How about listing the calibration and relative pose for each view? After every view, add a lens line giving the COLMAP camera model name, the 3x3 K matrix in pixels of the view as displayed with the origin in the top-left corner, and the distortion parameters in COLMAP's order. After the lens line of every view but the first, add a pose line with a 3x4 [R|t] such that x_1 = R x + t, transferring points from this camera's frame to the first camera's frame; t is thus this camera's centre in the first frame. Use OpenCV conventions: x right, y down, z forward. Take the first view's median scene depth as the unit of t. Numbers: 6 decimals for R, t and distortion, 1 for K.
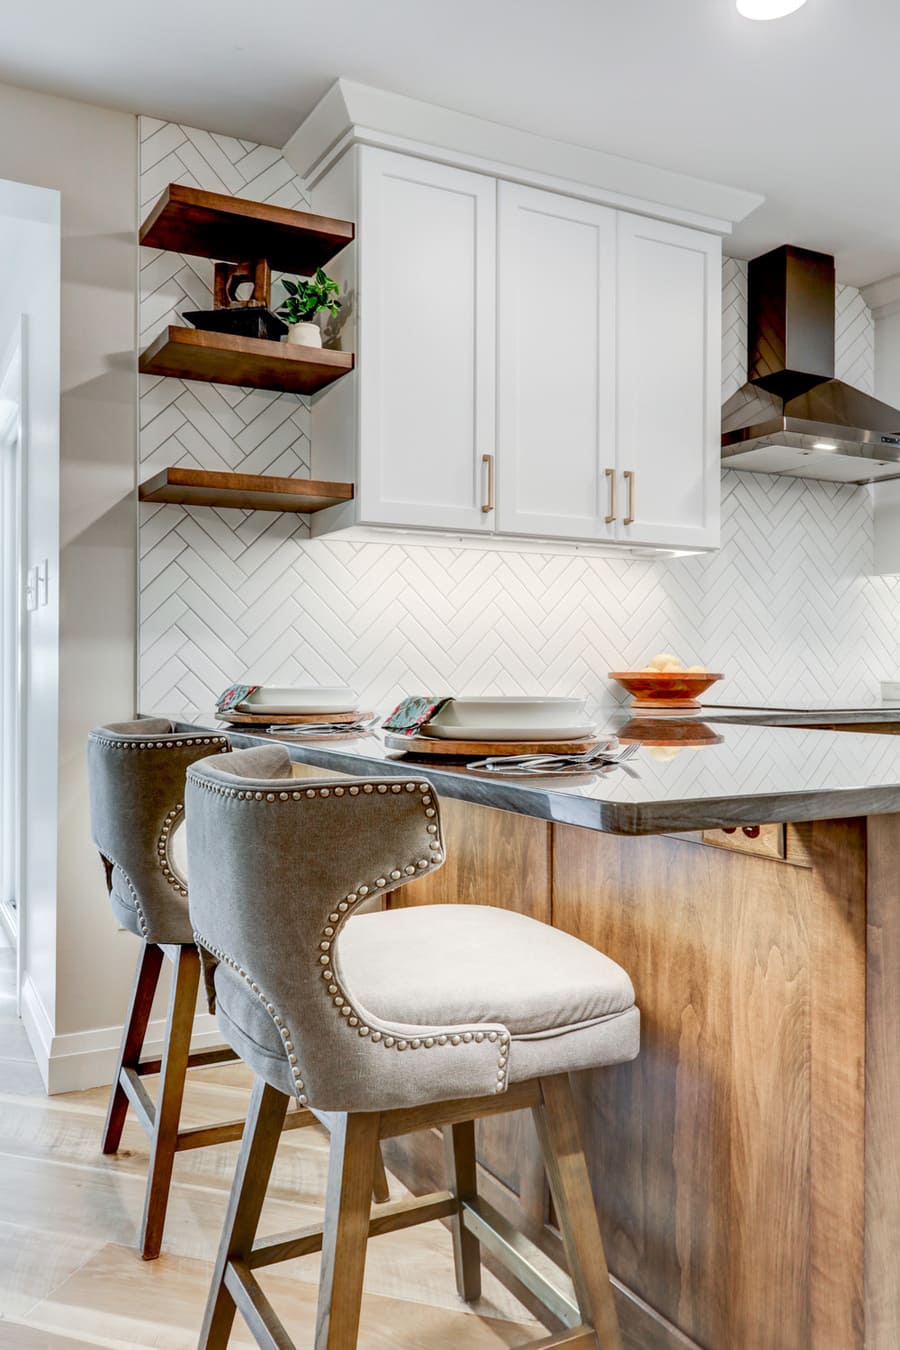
lens RADIAL K [[1062.6, 0, 449.2], [0, 1062.6, 668.2], [0, 0, 1]] dist [-0.009305, 0.014212]
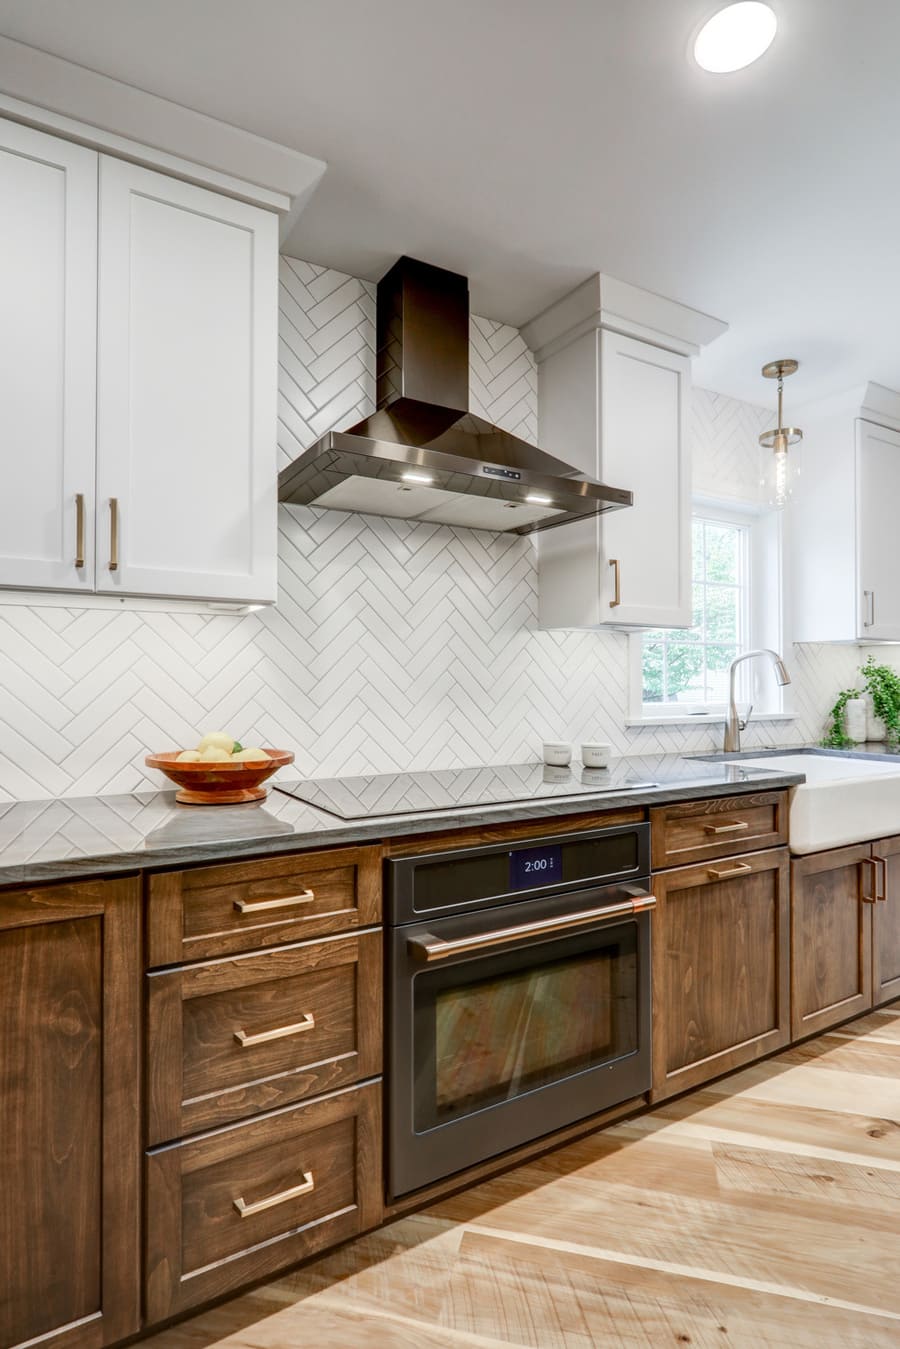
lens RADIAL K [[714.3, 0, 452.6], [0, 714.3, 668.9], [0, 0, 1]] dist [-0.002838, 0.000947]
pose [[0.998106, -0.002485, 0.061473, 0.307089], [0.003553, 0.999844, -0.017280, -0.045333], [-0.061420, 0.017466, 0.997959, 0.396485]]
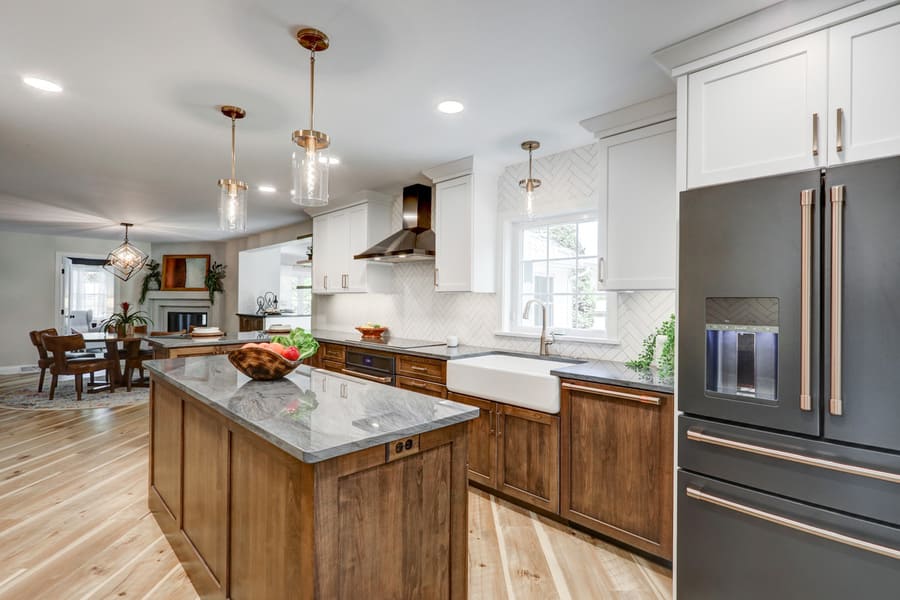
lens RADIAL K [[427.6, 0, 451.8], [0, 427.6, 298.5], [0, 0, 1]] dist [-0.002549, 0.002264]
pose [[0.288743, -0.009495, -0.957360, 1.455682], [-0.011983, 0.999837, -0.013530, -0.067330], [0.957332, 0.015379, 0.288582, 0.746329]]
